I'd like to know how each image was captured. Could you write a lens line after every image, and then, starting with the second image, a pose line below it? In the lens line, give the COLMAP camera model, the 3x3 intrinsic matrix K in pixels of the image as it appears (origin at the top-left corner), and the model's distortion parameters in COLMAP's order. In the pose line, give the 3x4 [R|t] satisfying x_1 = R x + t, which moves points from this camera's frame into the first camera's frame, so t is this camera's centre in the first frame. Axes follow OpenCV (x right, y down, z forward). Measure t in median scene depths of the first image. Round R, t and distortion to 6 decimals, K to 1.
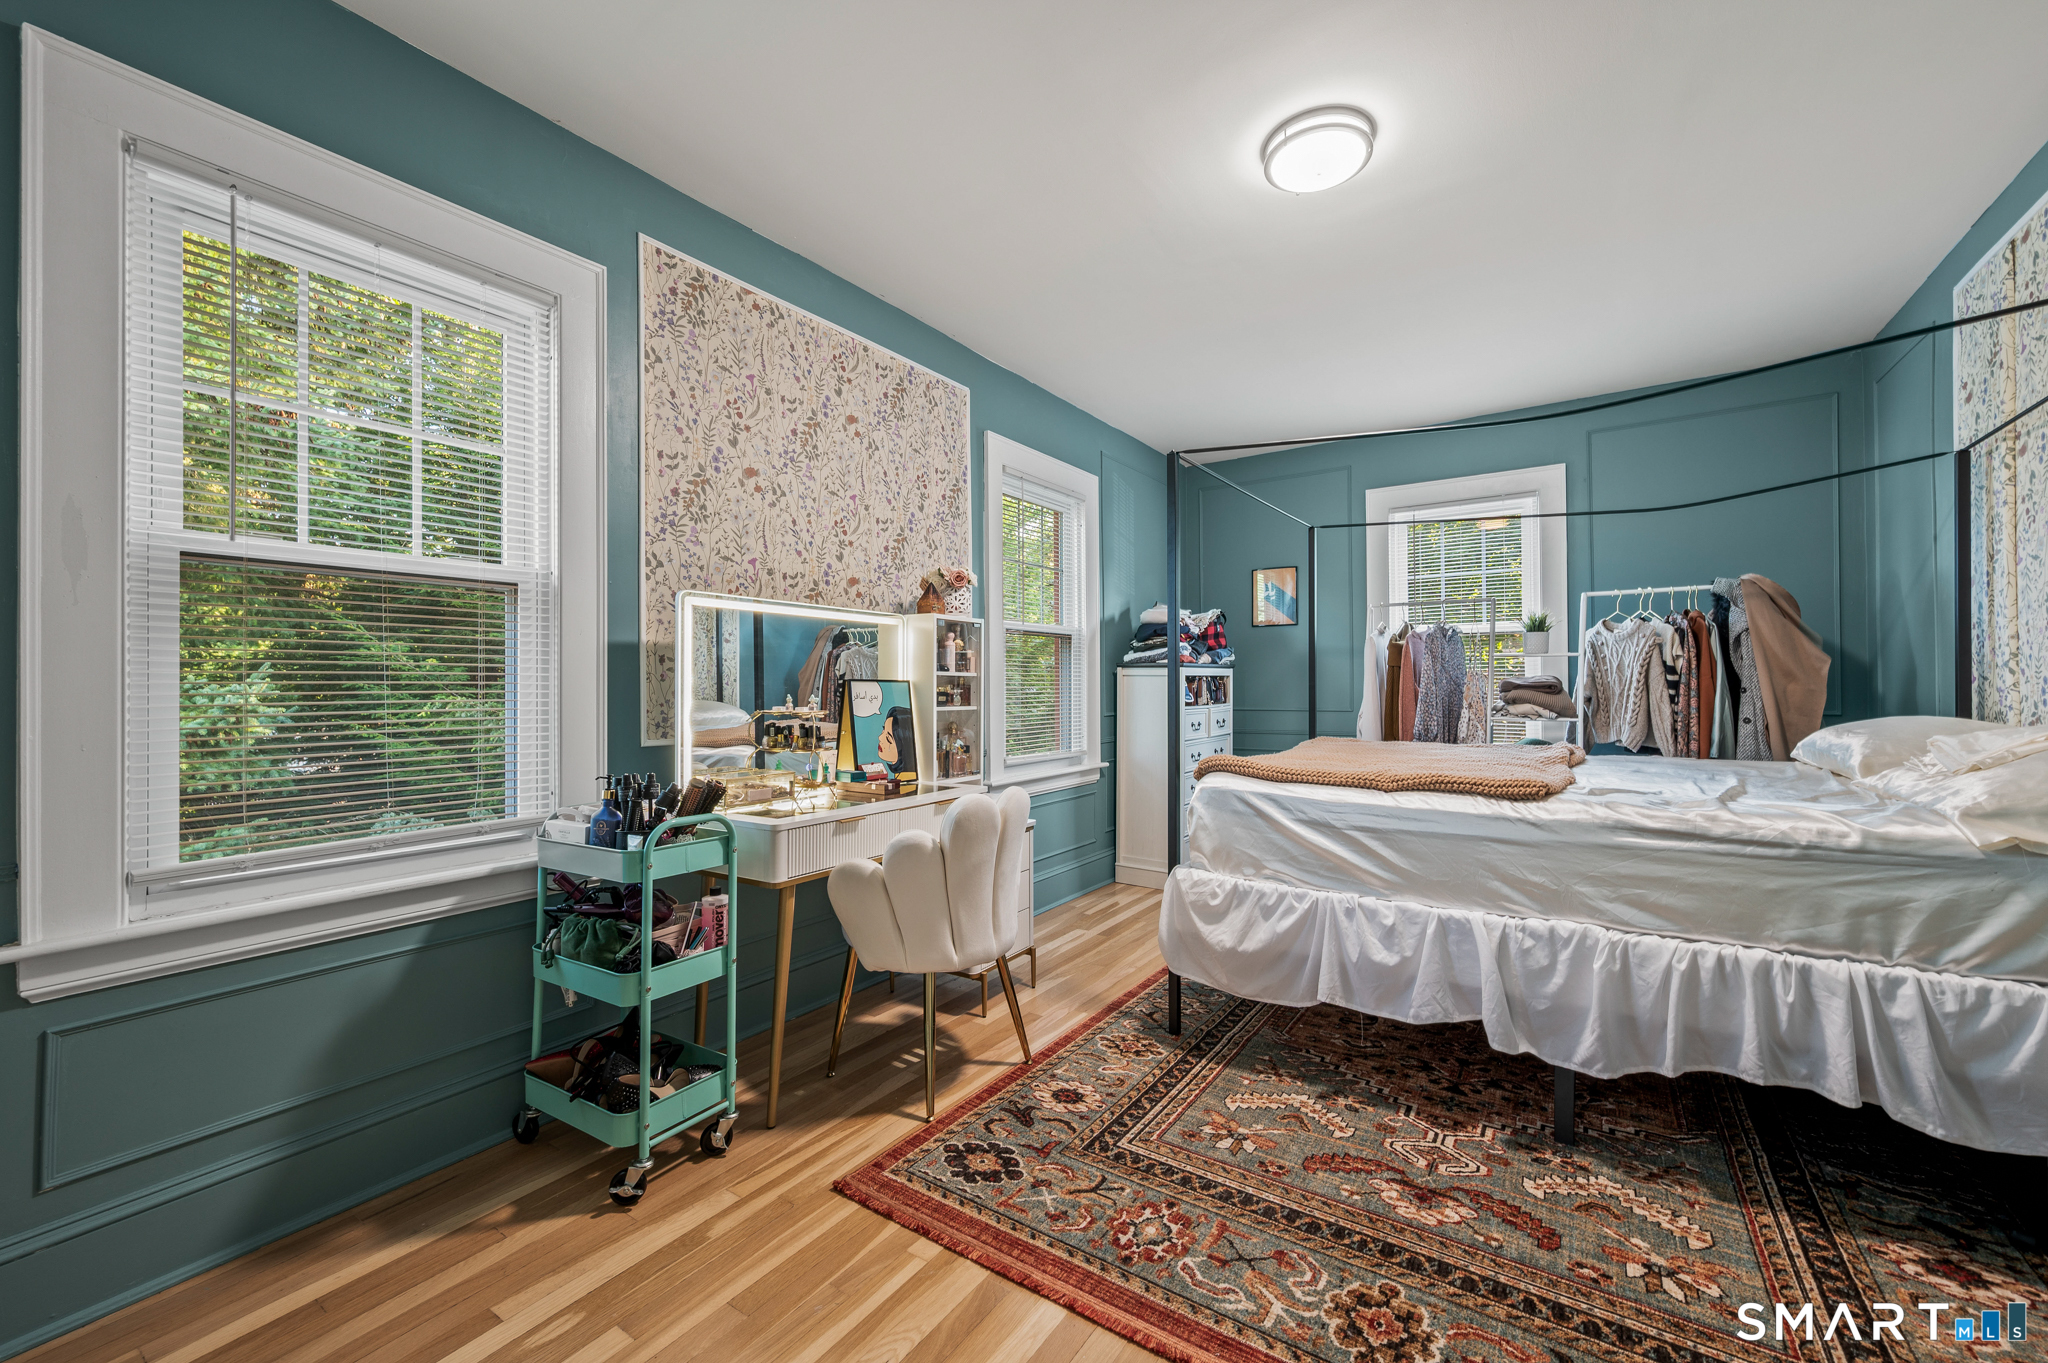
lens RADIAL K [[825.1, 0, 1079.9], [0, 825.1, 678.4], [0, 0, 1]] dist [-0.002121, 0.000850]
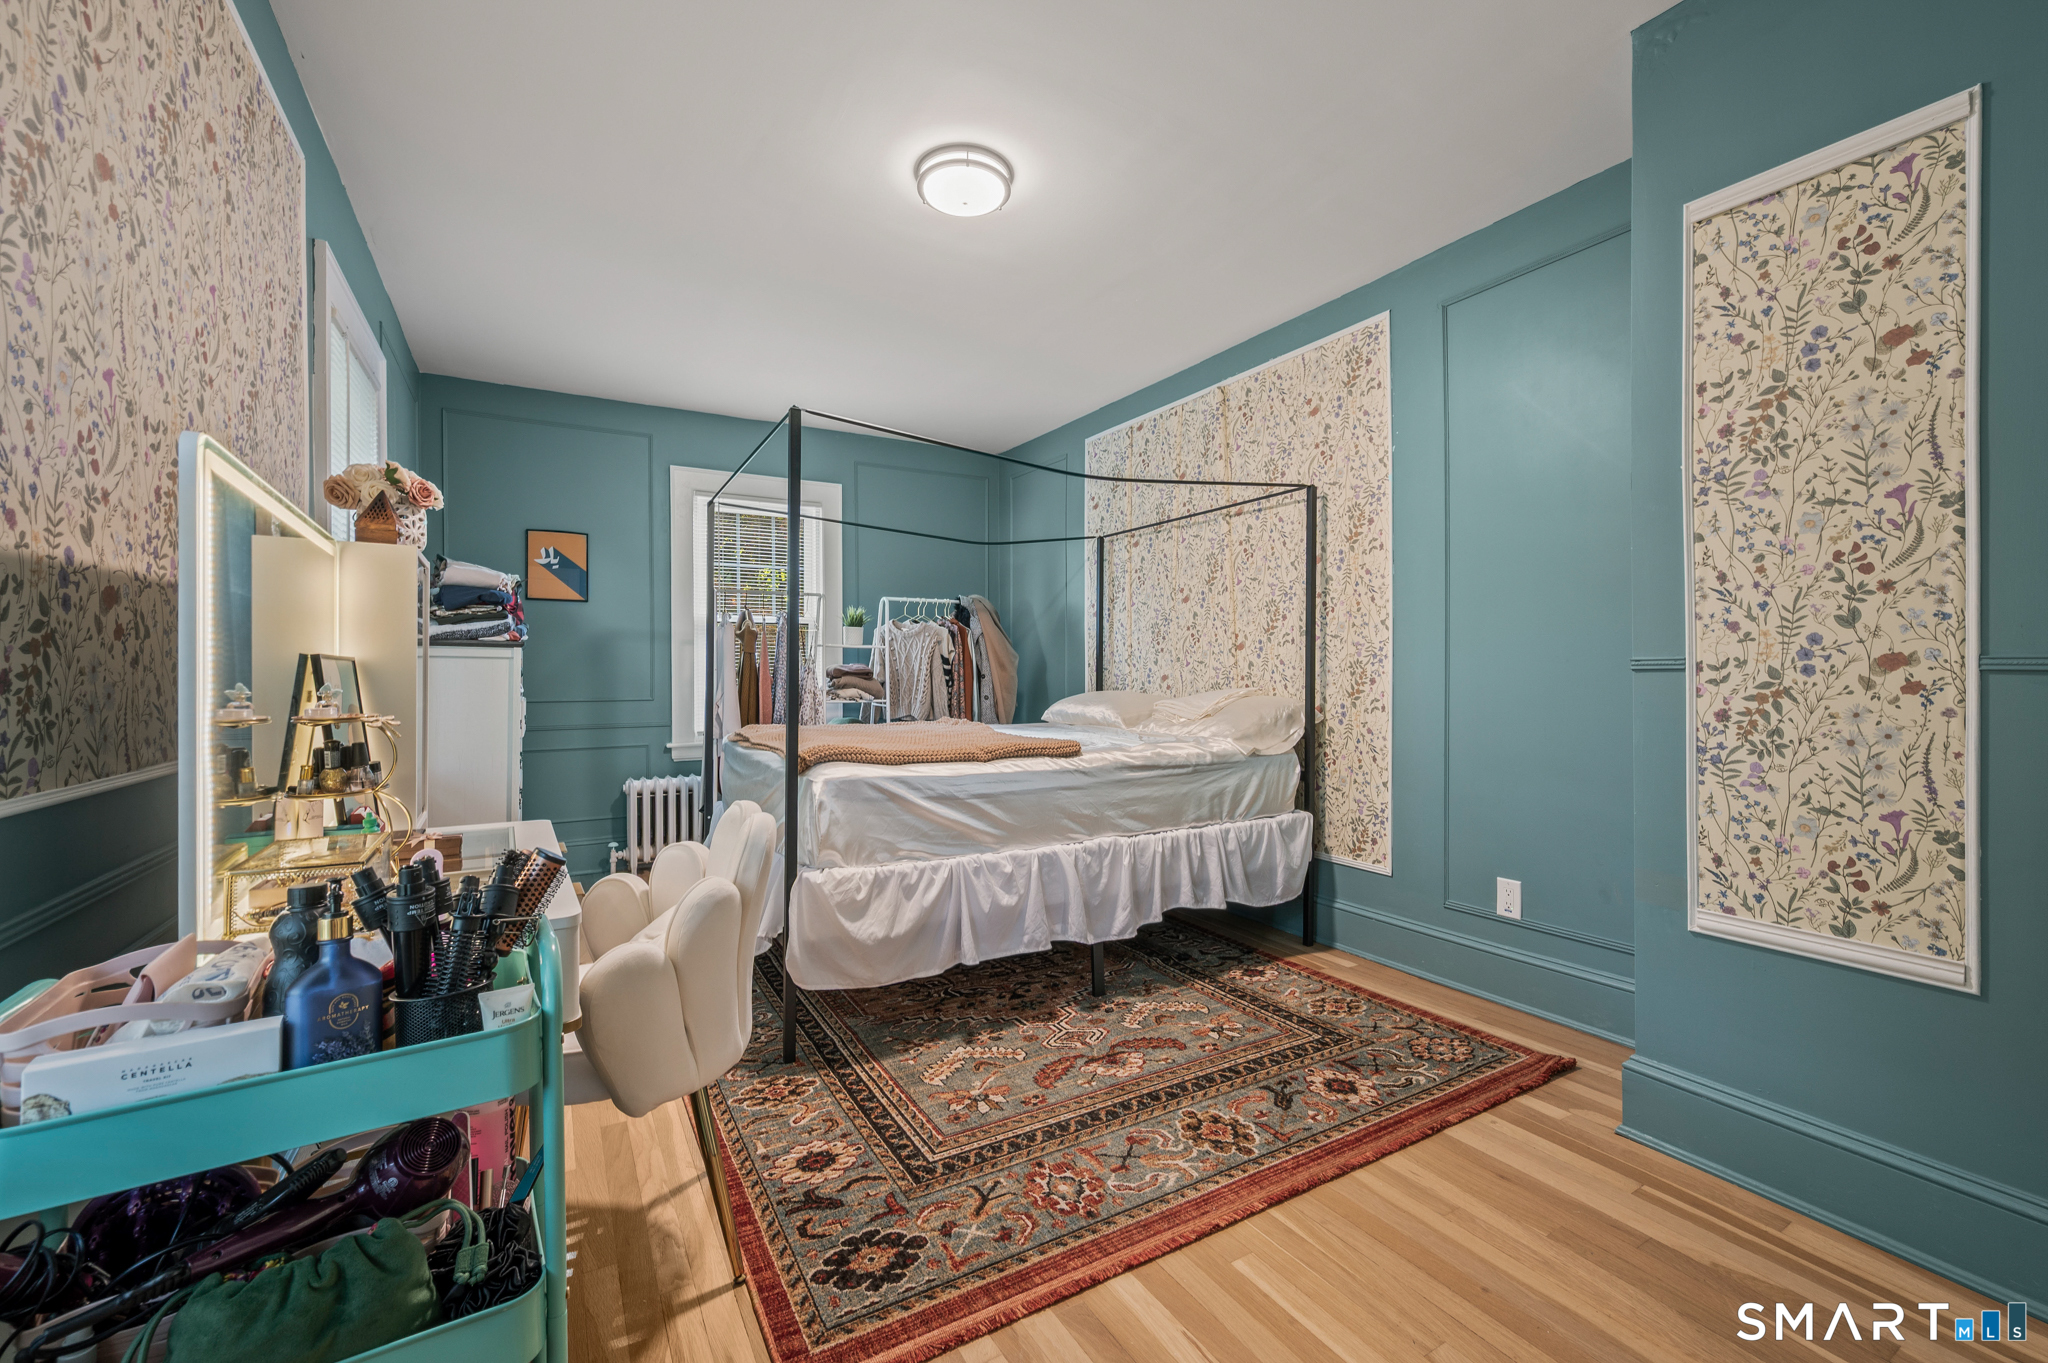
lens RADIAL K [[825.1, 0, 1036.3], [0, 825.1, 672.4], [0, 0, 1]] dist [-0.002121, 0.000850]
pose [[0.443435, 0.004416, 0.896295, -0.676404], [-0.008369, 0.999965, -0.000787, 0.012186], [-0.896267, -0.007152, 0.443457, 0.443323]]
